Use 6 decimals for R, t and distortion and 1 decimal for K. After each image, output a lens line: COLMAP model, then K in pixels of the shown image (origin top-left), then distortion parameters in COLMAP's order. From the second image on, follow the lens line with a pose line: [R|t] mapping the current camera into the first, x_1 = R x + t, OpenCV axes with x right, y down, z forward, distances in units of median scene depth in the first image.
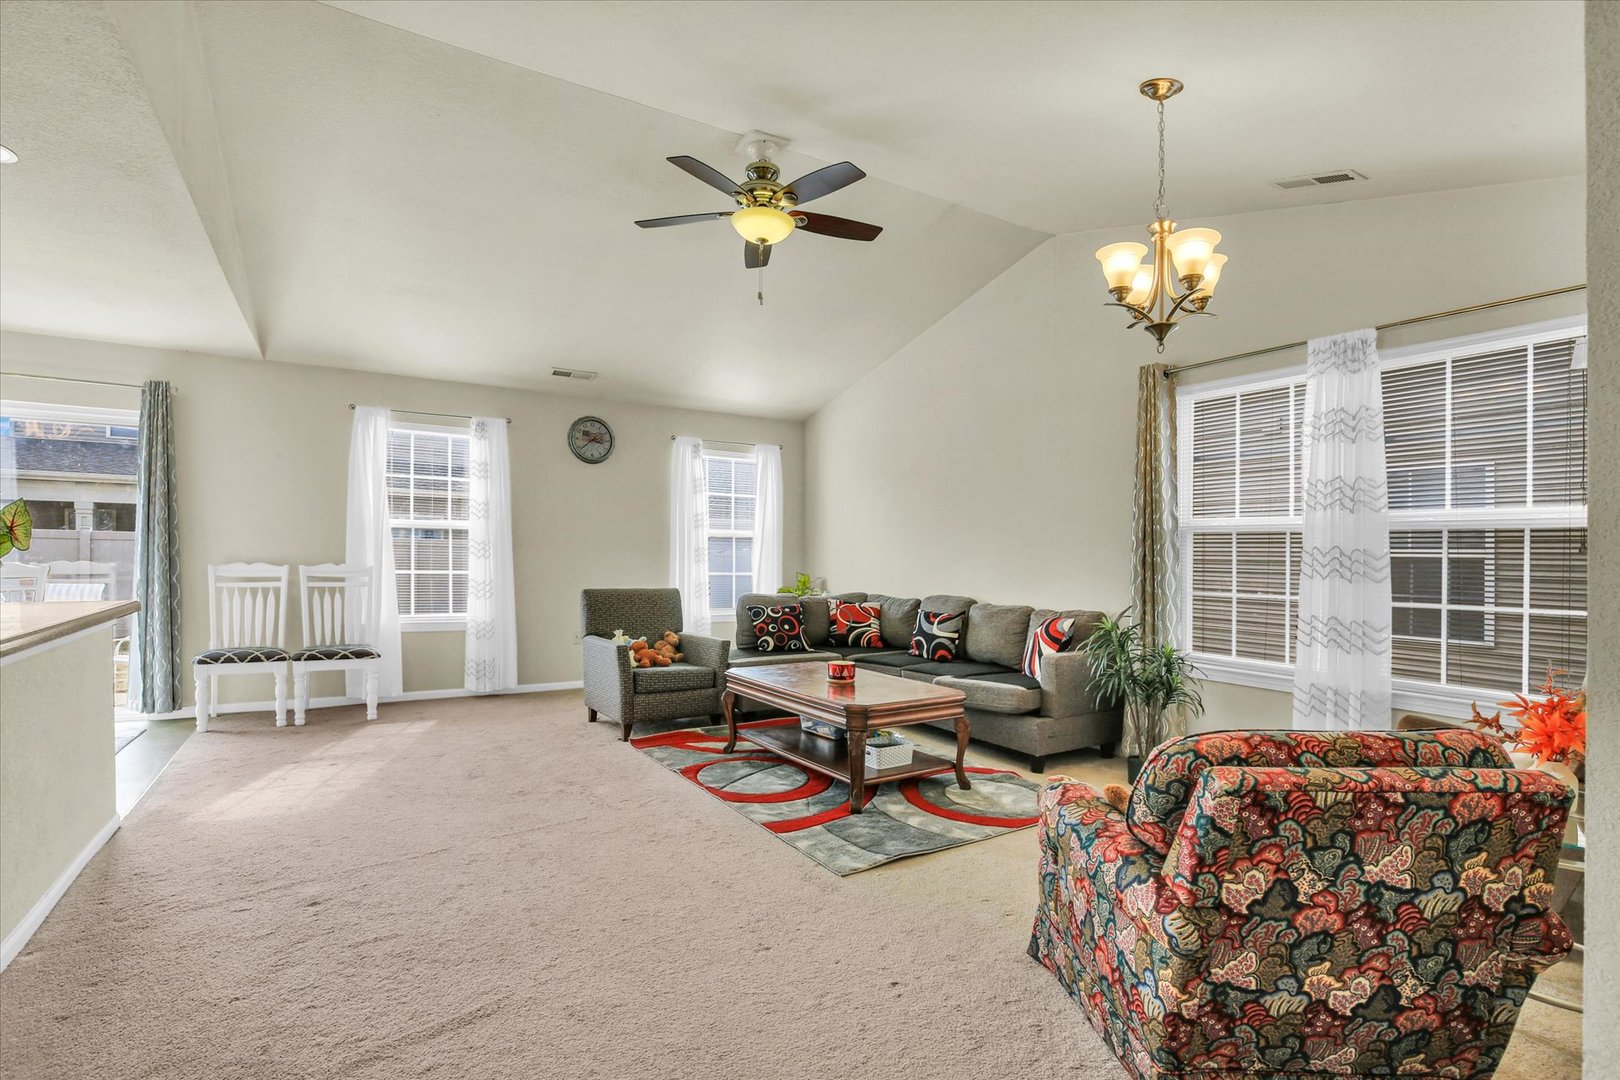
lens RADIAL K [[760.9, 0, 783.3], [0, 760.9, 558.9], [0, 0, 1]] dist [-0.031420, 0.001760]
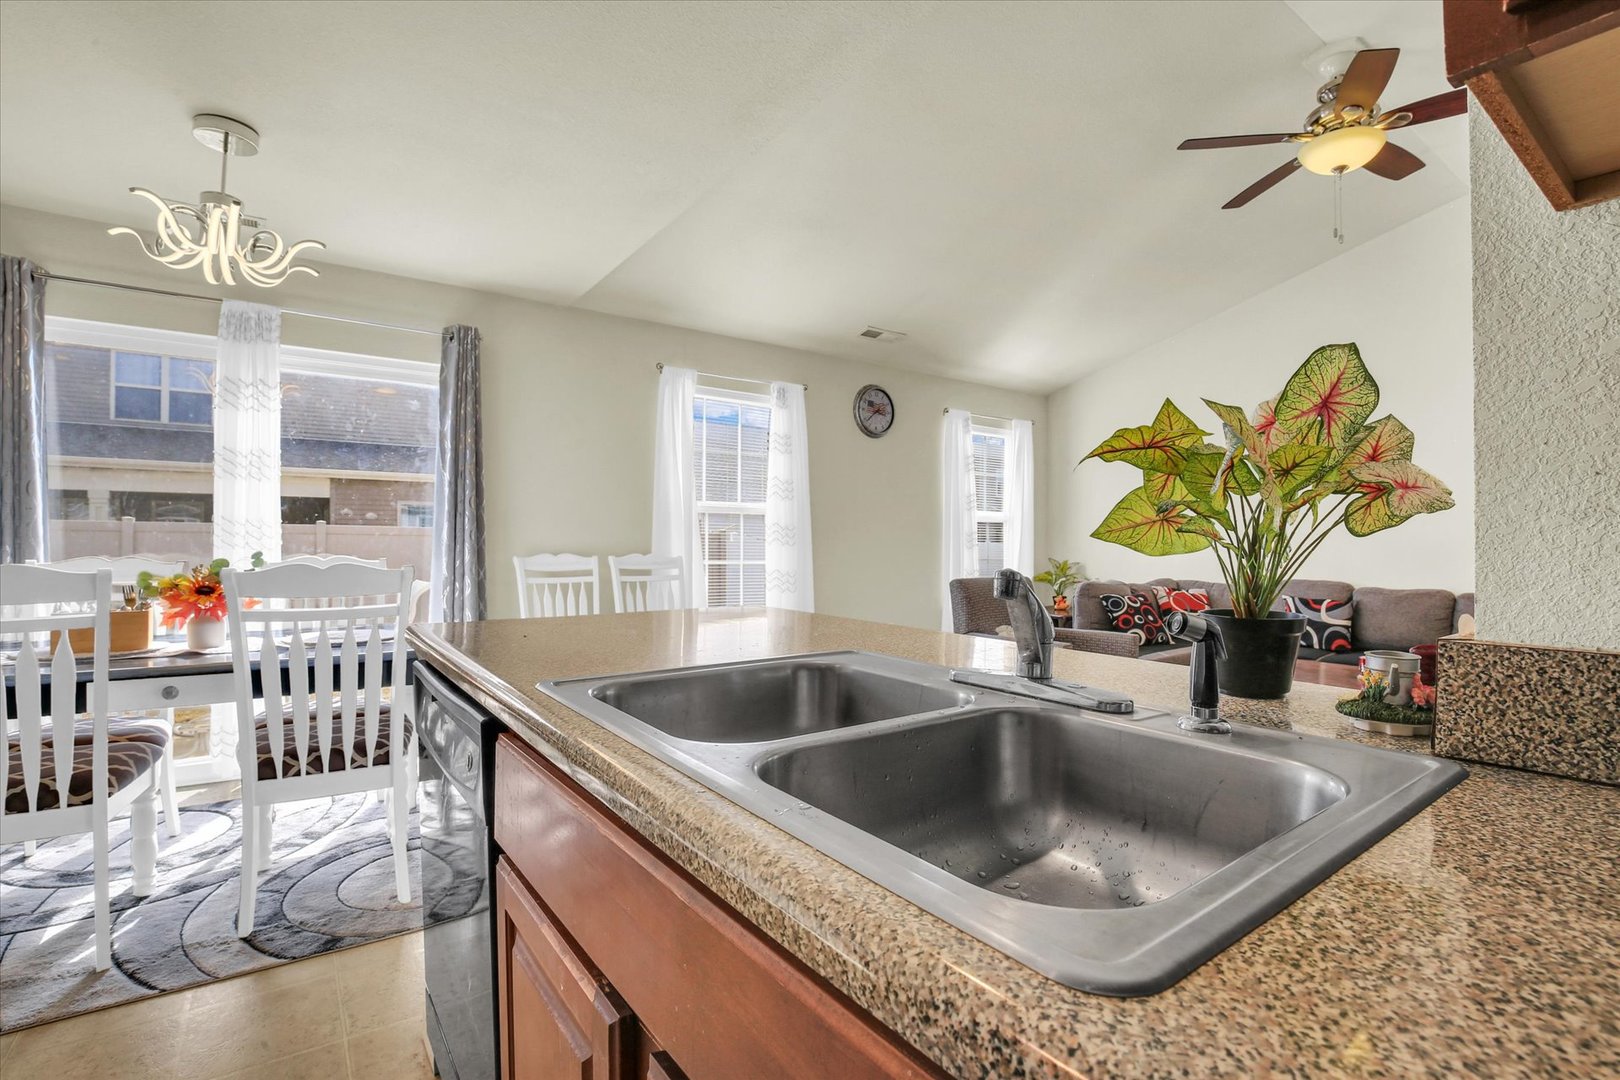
lens RADIAL K [[760.9, 0, 812.0], [0, 760.9, 550.2], [0, 0, 1]] dist [-0.031420, 0.001760]
pose [[0.996513, -0.011819, 0.082601, -0.440308], [0.011519, 0.999925, 0.004112, 0.001091], [-0.082643, -0.003146, 0.996574, 0.132696]]
